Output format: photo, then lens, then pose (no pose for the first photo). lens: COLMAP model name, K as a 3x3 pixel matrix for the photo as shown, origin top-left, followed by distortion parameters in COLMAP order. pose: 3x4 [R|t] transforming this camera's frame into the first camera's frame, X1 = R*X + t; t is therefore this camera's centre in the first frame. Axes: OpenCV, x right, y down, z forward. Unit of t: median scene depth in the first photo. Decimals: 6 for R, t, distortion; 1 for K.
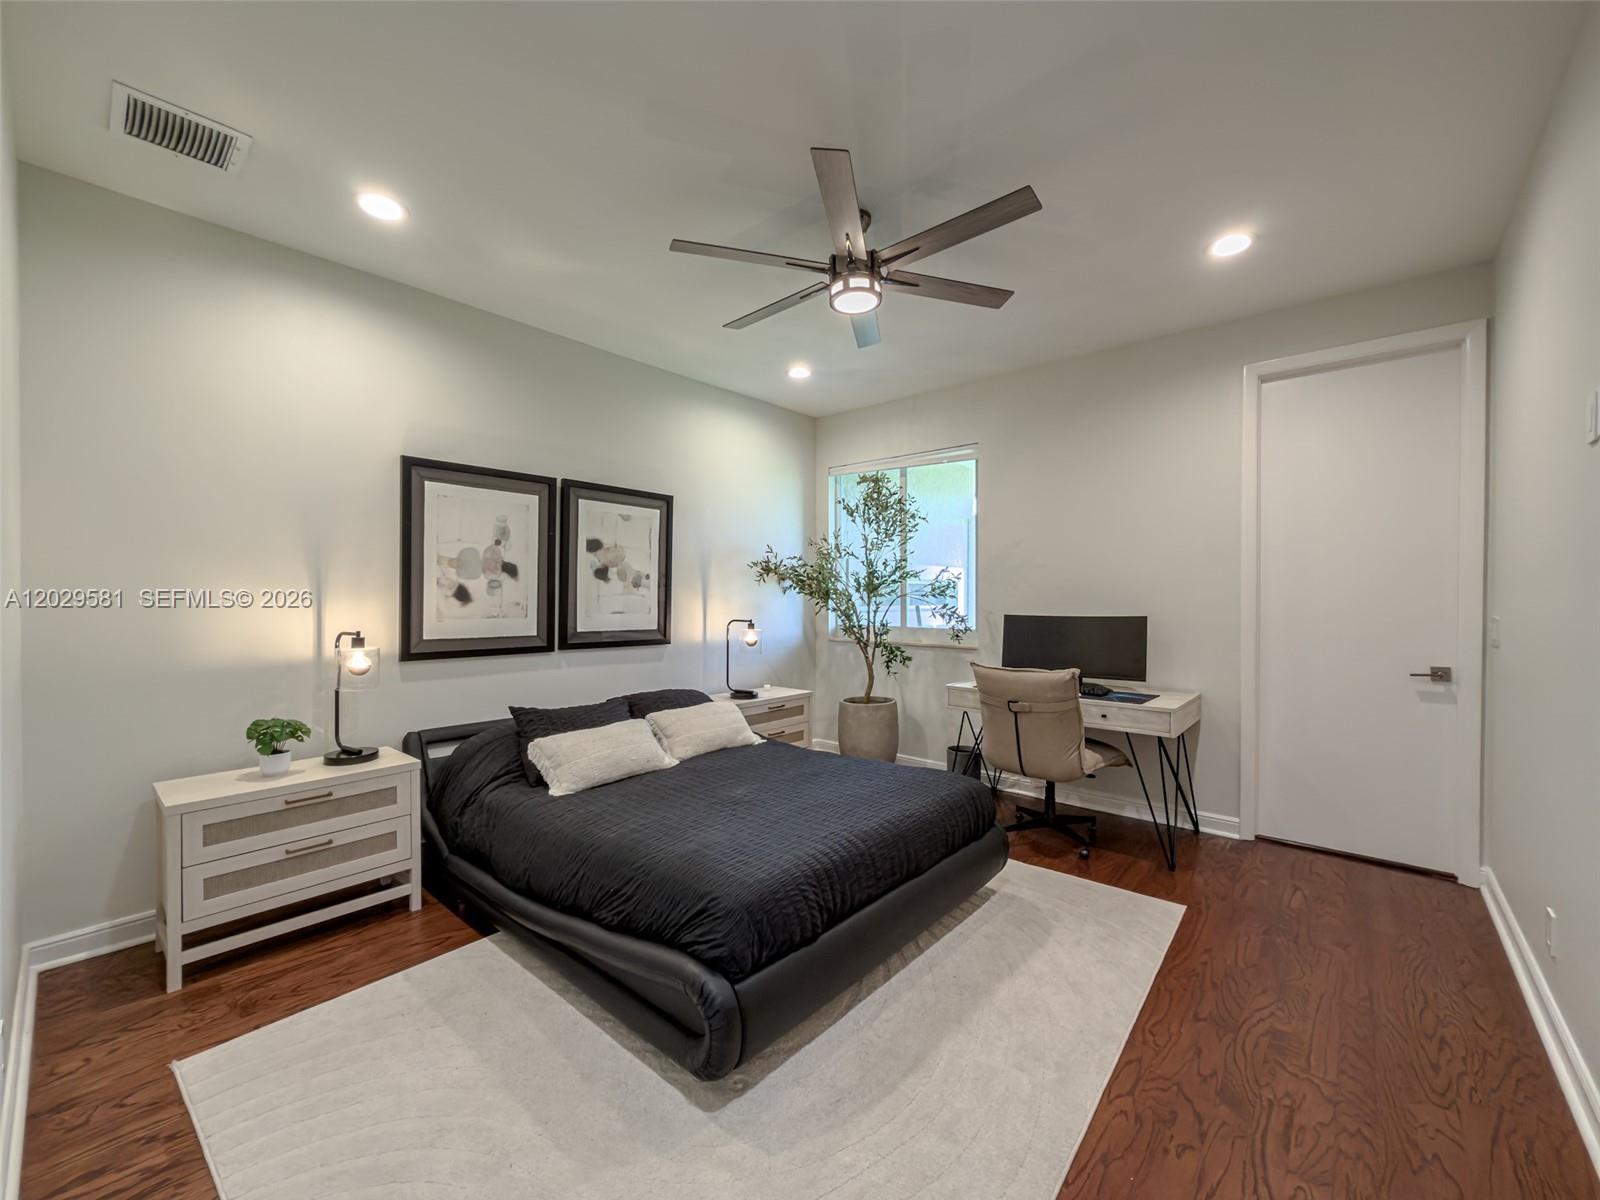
lens RADIAL K [[636.3, 0, 792.6], [0, 636.3, 599.6], [0, 0, 1]] dist [-0.002846, -0.000333]
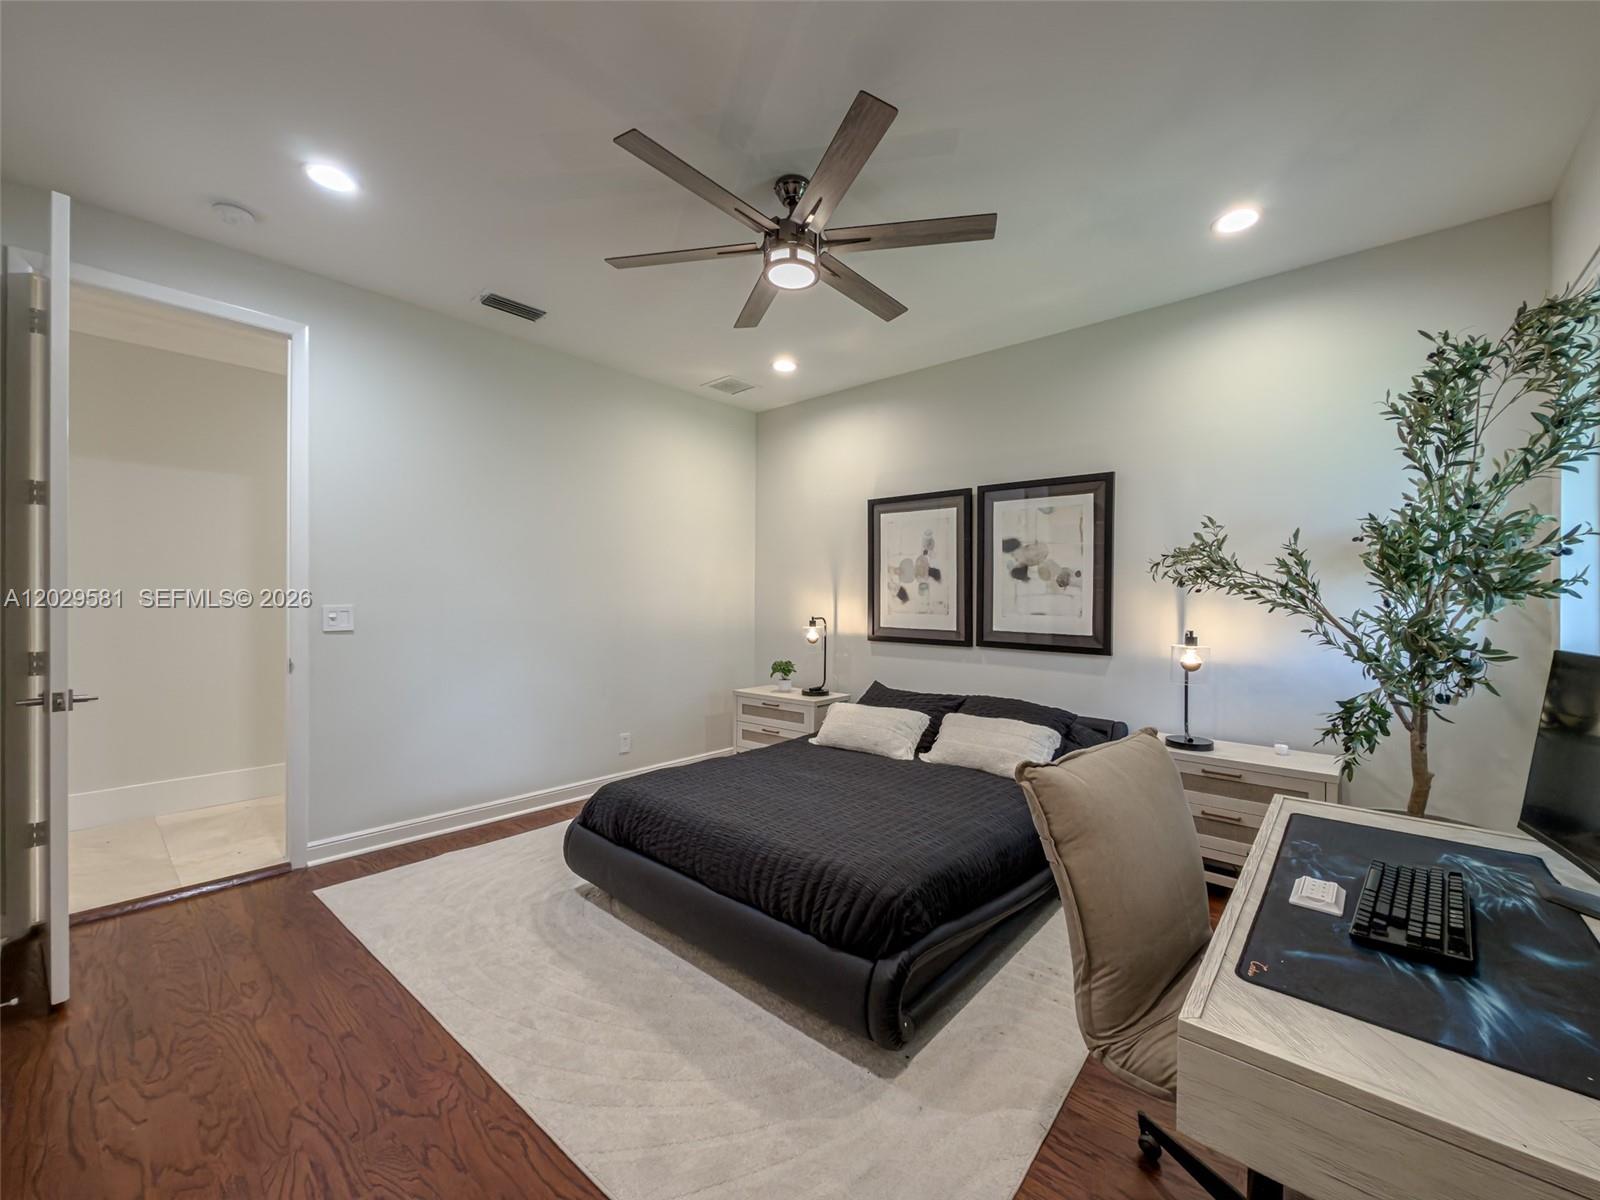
lens RADIAL K [[636.3, 0, 807.9], [0, 636.3, 603.1], [0, 0, 1]] dist [-0.002846, -0.000333]
pose [[0.017189, 0.006991, -0.999828, 0.705515], [-0.011006, 0.999916, 0.006802, 0.002032], [0.999792, 0.010887, 0.017265, 0.696349]]
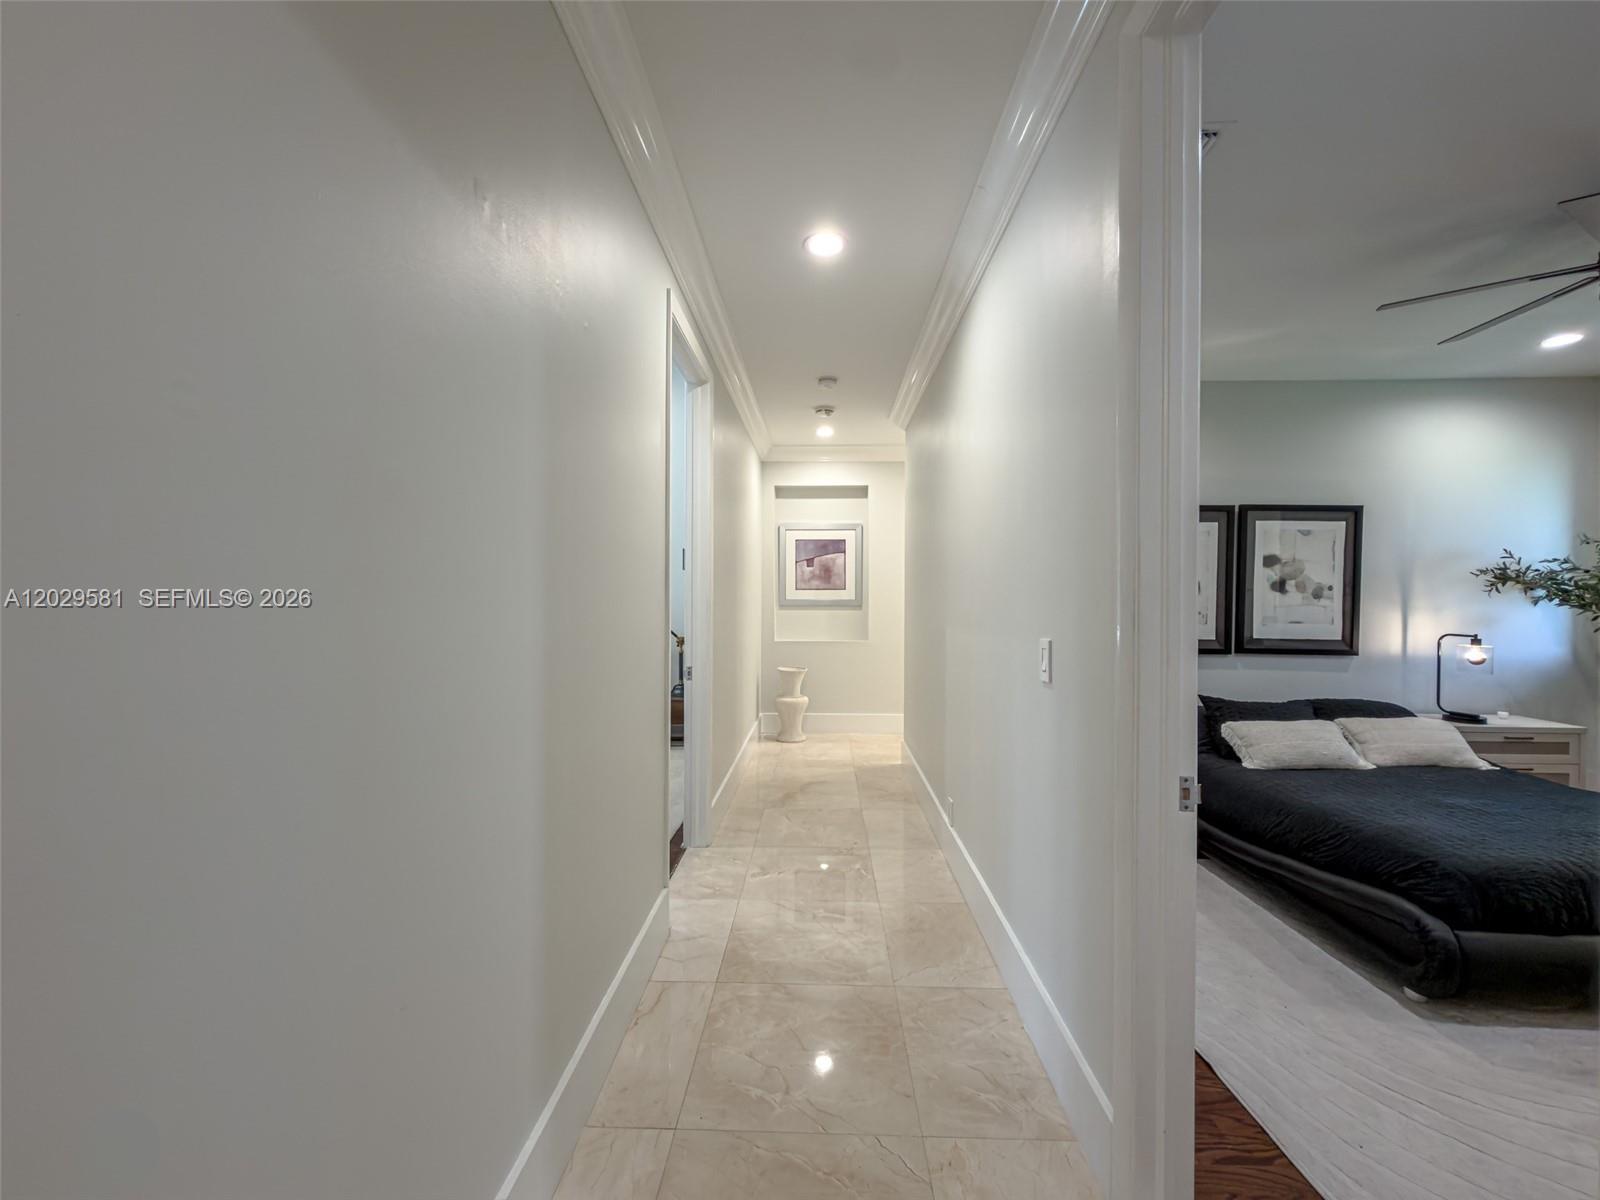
lens RADIAL K [[636.3, 0, 801.1], [0, 636.3, 600.2], [0, 0, 1]] dist [-0.002846, -0.000333]
pose [[0.635646, 0.004271, -0.771969, 0.021996], [-0.007457, 0.999972, -0.000608, -0.010652], [0.771944, 0.006143, 0.635660, -0.344446]]
